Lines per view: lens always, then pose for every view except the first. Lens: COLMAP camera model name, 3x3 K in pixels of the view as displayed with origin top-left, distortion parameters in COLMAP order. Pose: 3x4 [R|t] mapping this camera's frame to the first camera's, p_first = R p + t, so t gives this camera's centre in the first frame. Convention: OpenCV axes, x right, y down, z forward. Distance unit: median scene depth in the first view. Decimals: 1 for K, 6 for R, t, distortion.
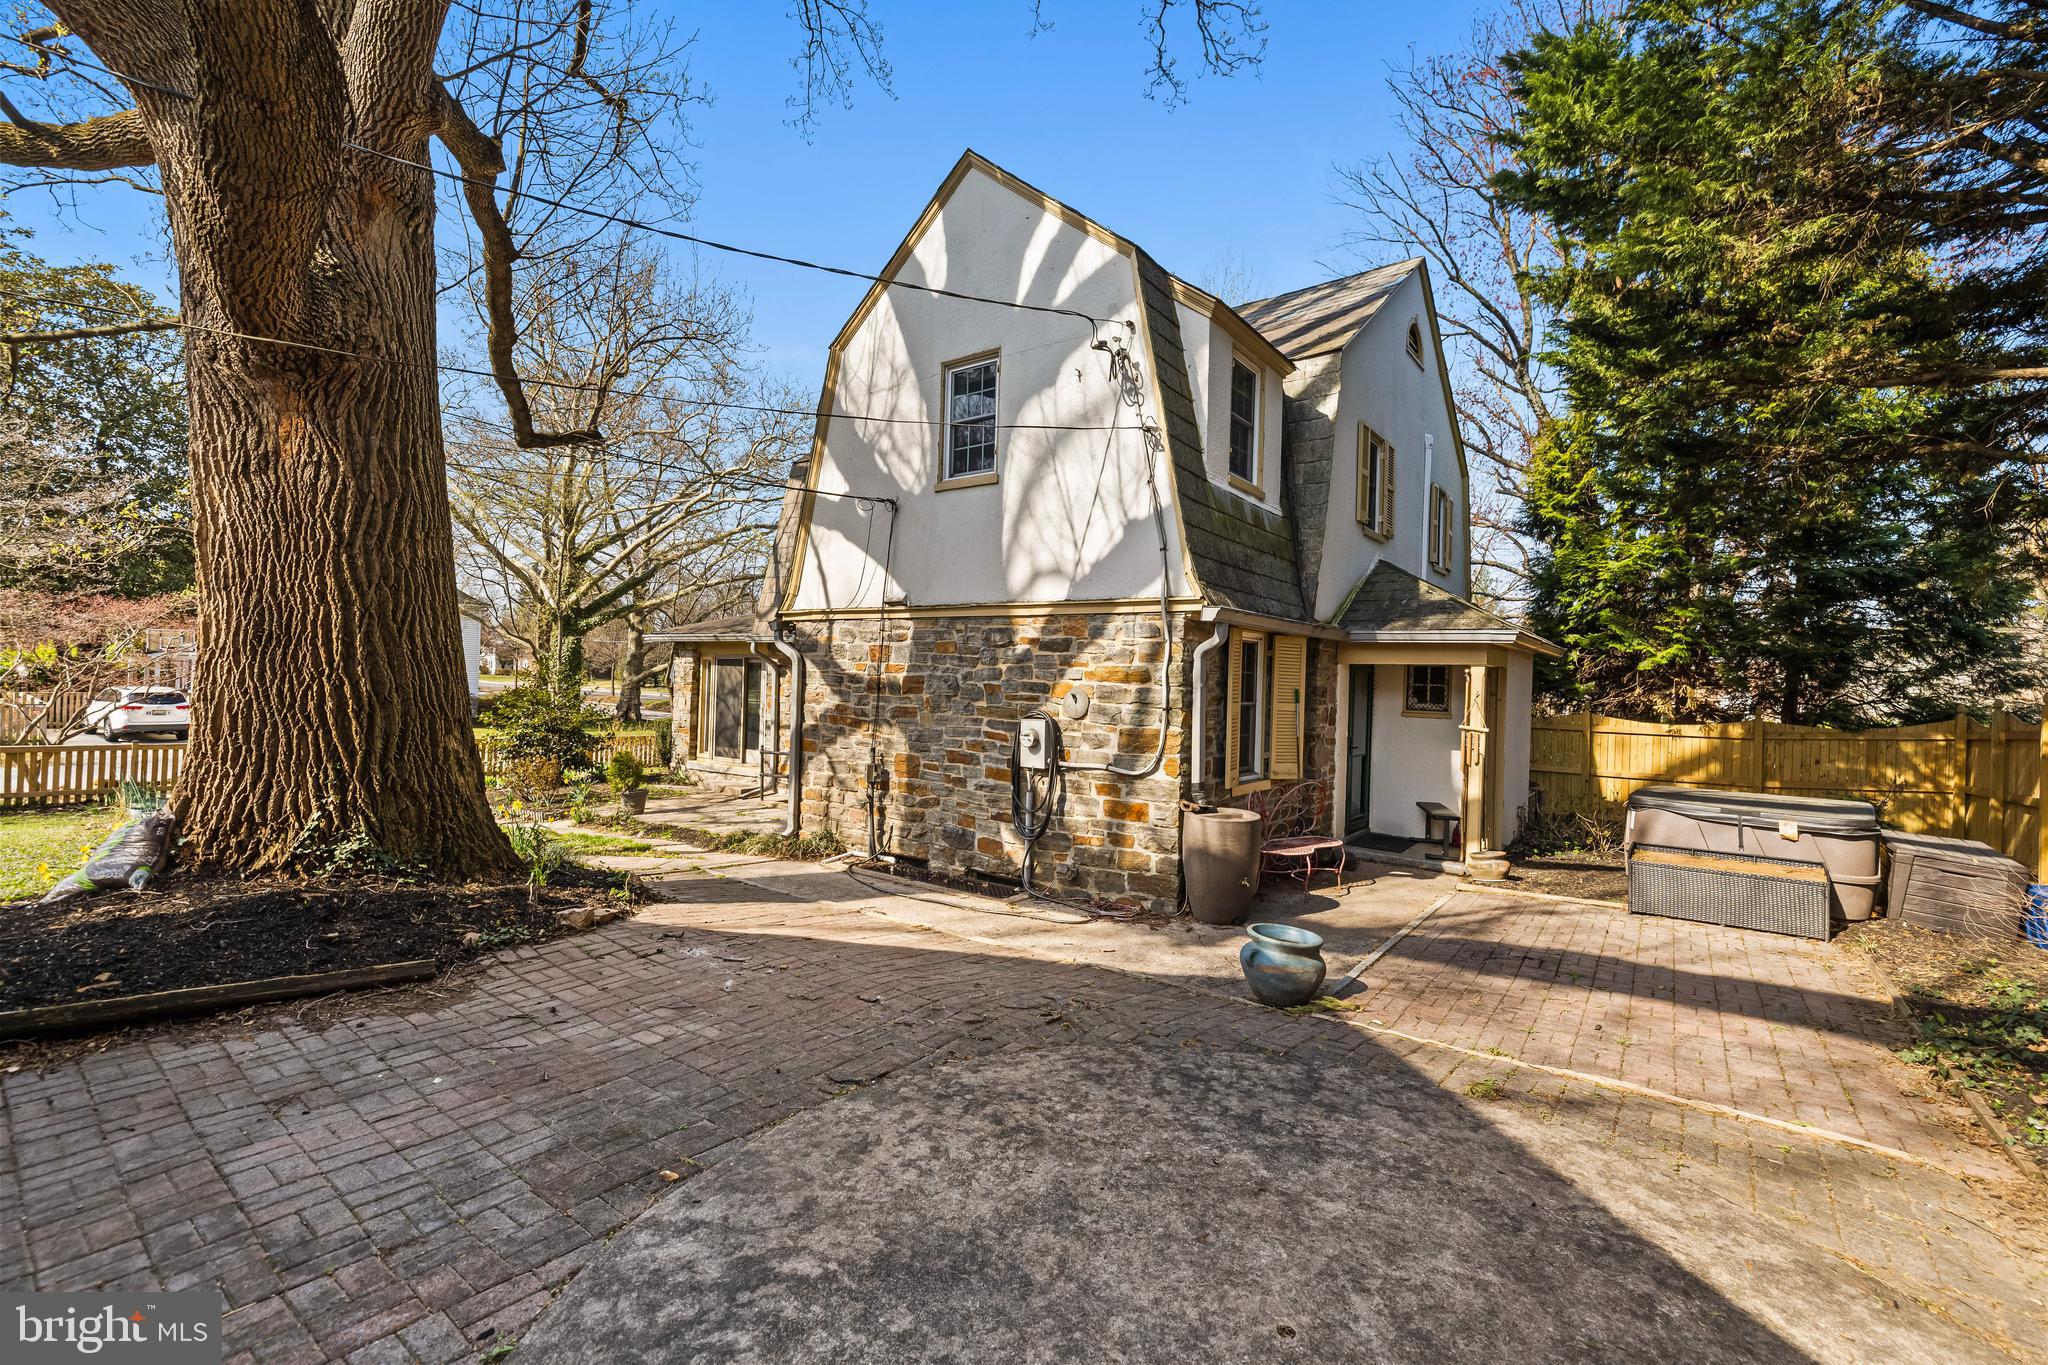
lens RADIAL K [[875.1, 0, 1036.4], [0, 875.1, 672.3], [0, 0, 1]] dist [0.001315, 0.000219]
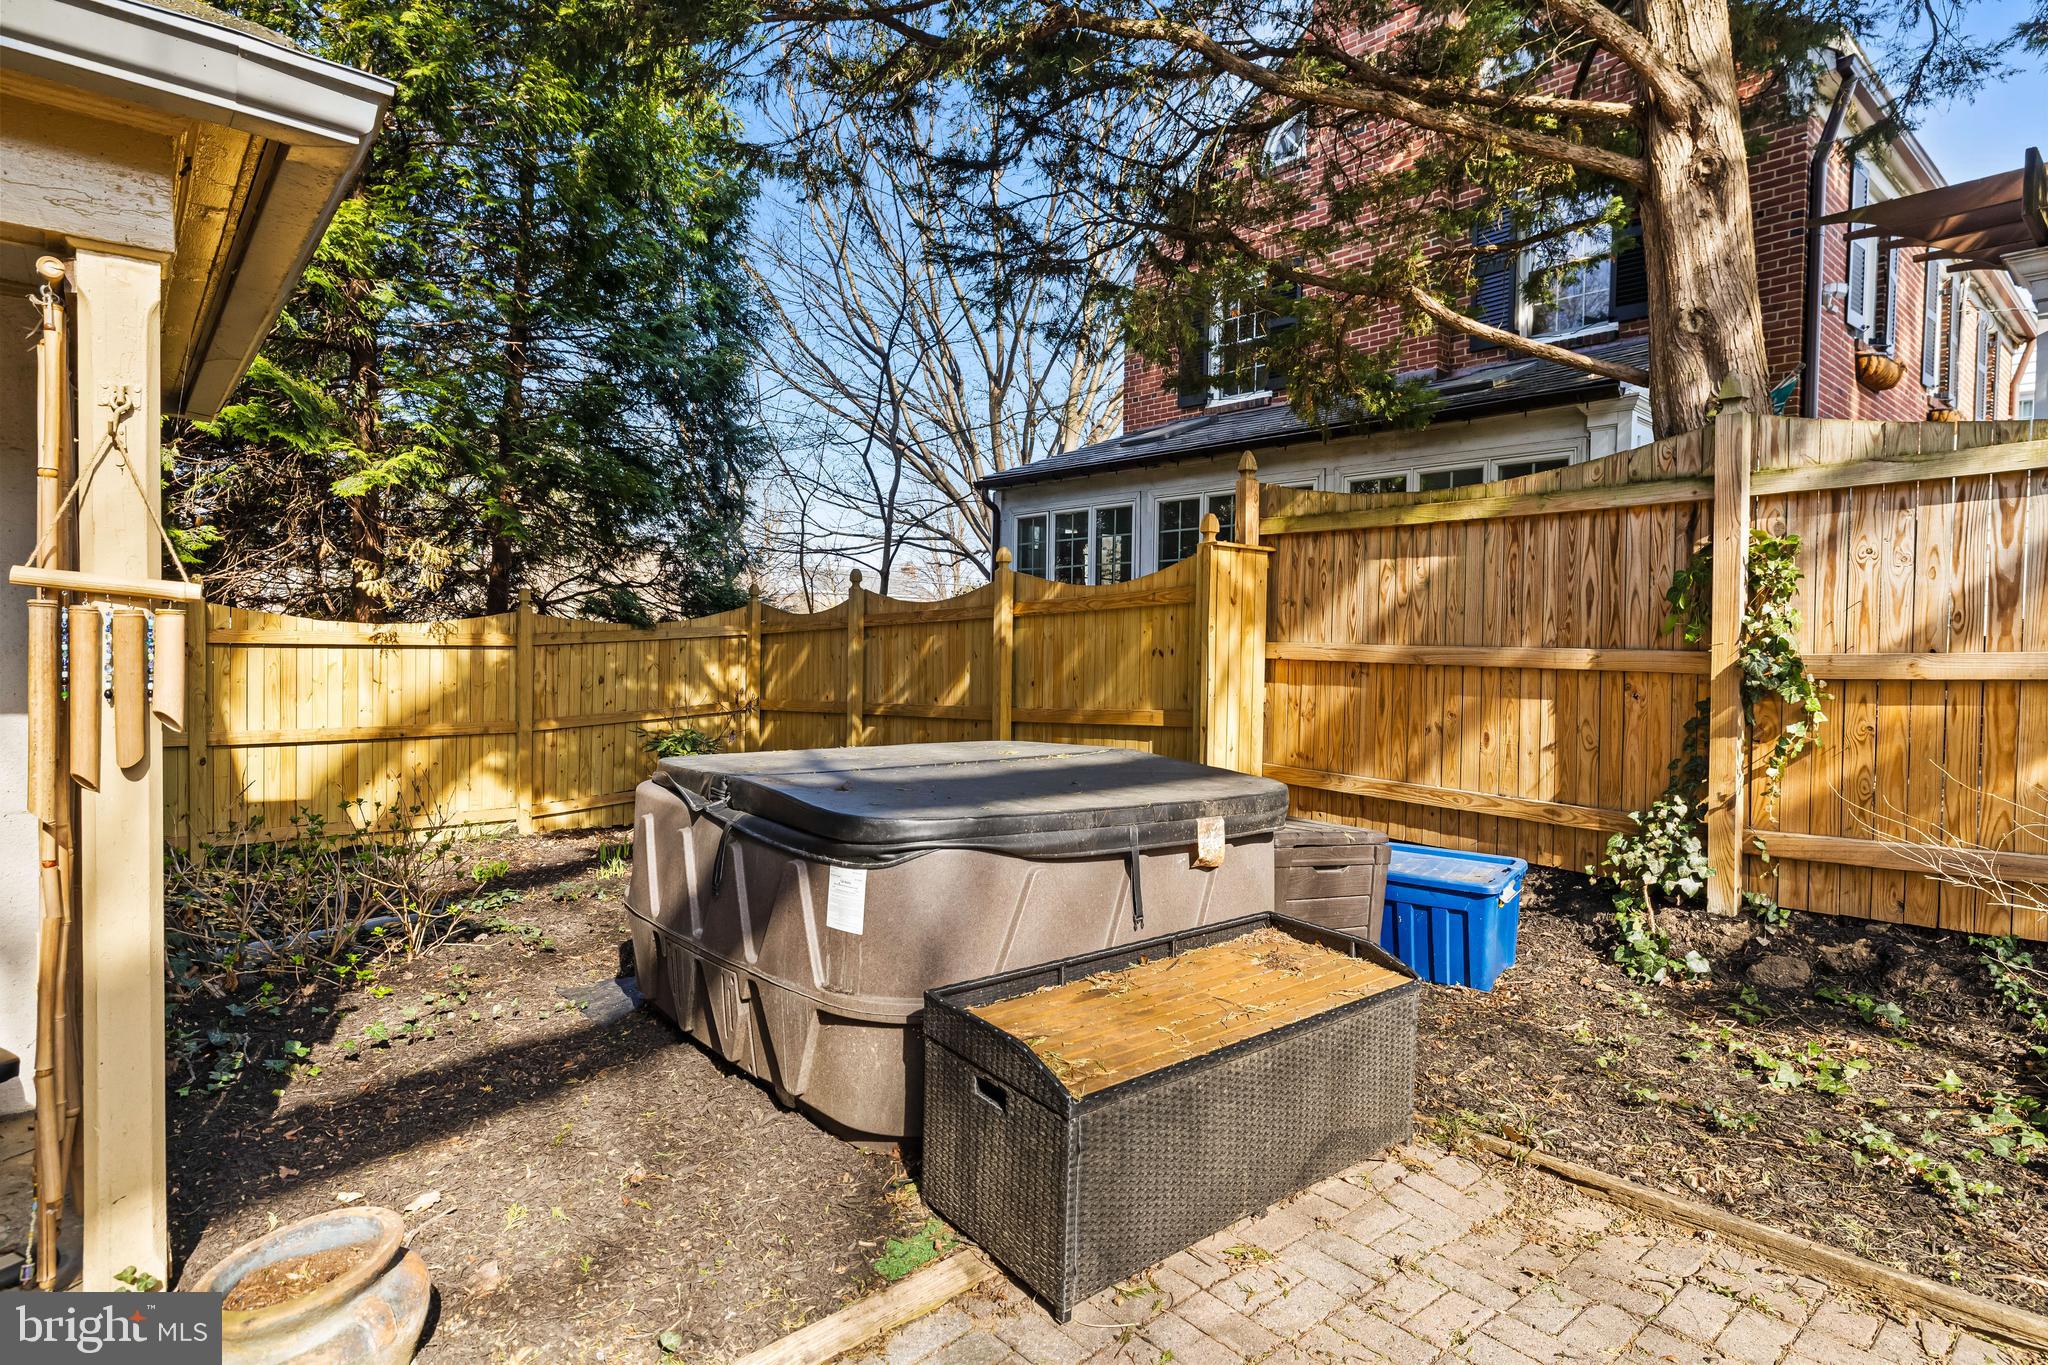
lens RADIAL K [[1082.8, 0, 1021.6], [0, 1082.8, 674.1], [0, 0, 1]] dist [-0.002930, -0.000165]
pose [[0.204311, -0.052035, 0.977522, 0.227749], [-0.020260, 0.998148, 0.057367, 0.048342], [-0.978696, -0.031525, 0.202878, 0.558115]]
